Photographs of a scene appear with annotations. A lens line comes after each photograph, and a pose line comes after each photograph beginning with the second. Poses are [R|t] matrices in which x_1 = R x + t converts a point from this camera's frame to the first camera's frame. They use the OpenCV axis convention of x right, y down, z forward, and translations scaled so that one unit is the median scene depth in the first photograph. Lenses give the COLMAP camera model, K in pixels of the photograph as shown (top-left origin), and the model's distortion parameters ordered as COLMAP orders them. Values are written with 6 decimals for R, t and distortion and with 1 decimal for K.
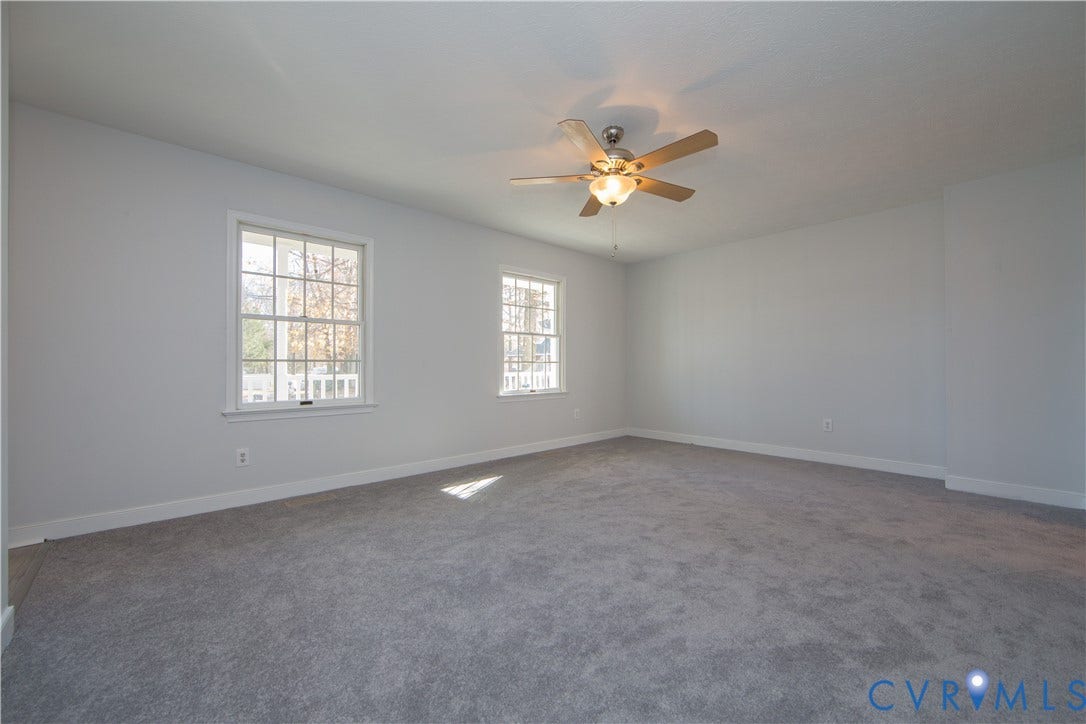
lens RADIAL K [[435.2, 0, 544.7], [0, 435.2, 363.1], [0, 0, 1]] dist [-0.001201, 0.000078]
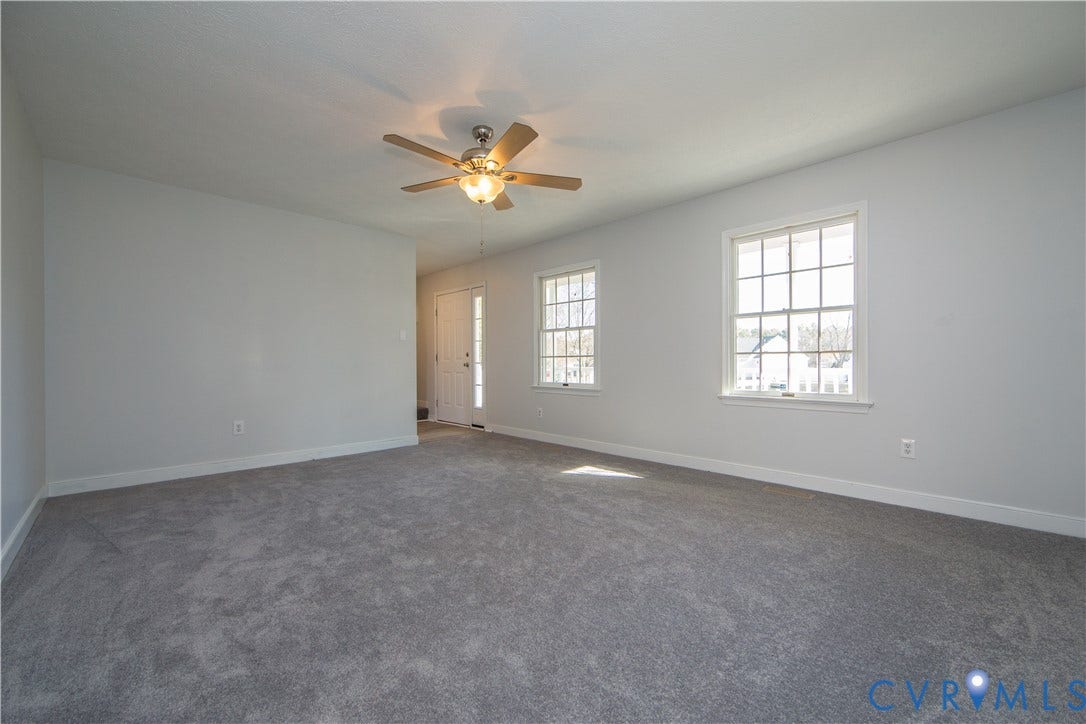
lens RADIAL K [[435.2, 0, 544.7], [0, 435.2, 363.1], [0, 0, 1]] dist [-0.001201, 0.000078]
pose [[0.033852, 0.005067, -0.999414, 0.491424], [0.016819, 0.999843, 0.005639, 0.003300], [0.999285, -0.017000, 0.033762, 0.450810]]
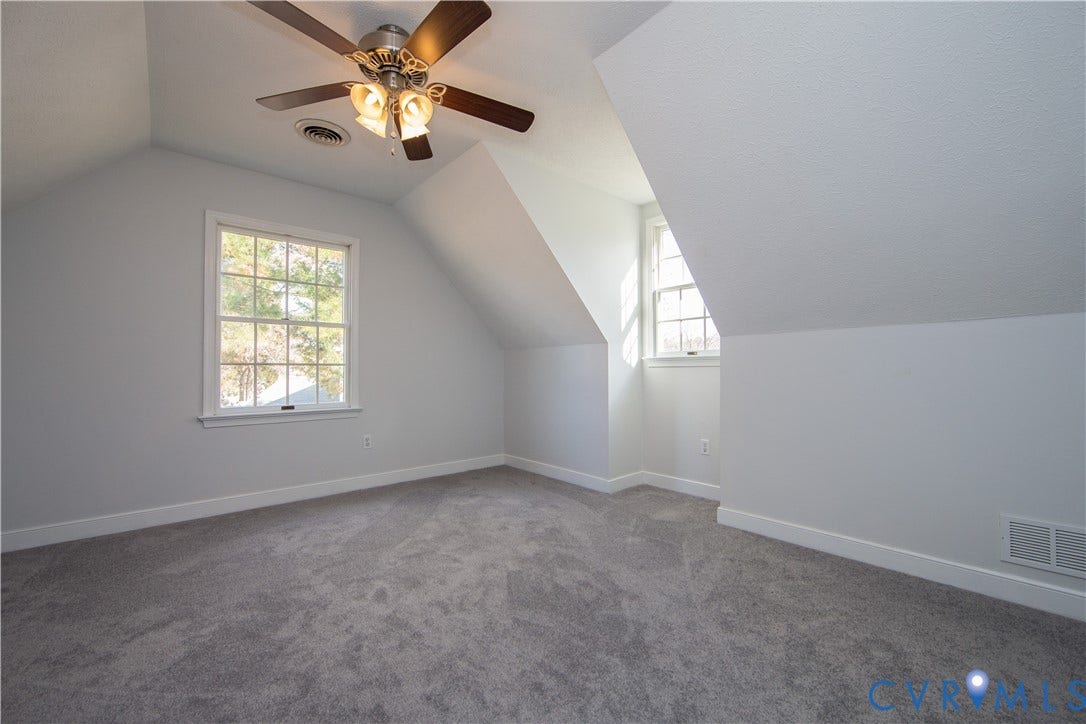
lens RADIAL K [[435.2, 0, 544.7], [0, 435.2, 363.1], [0, 0, 1]] dist [-0.001201, 0.000078]
pose [[0.999710, -0.000999, -0.024047, 0.053971], [0.000805, 0.999967, -0.008055, 0.000077], [0.024054, 0.008034, 0.999678, 0.046993]]
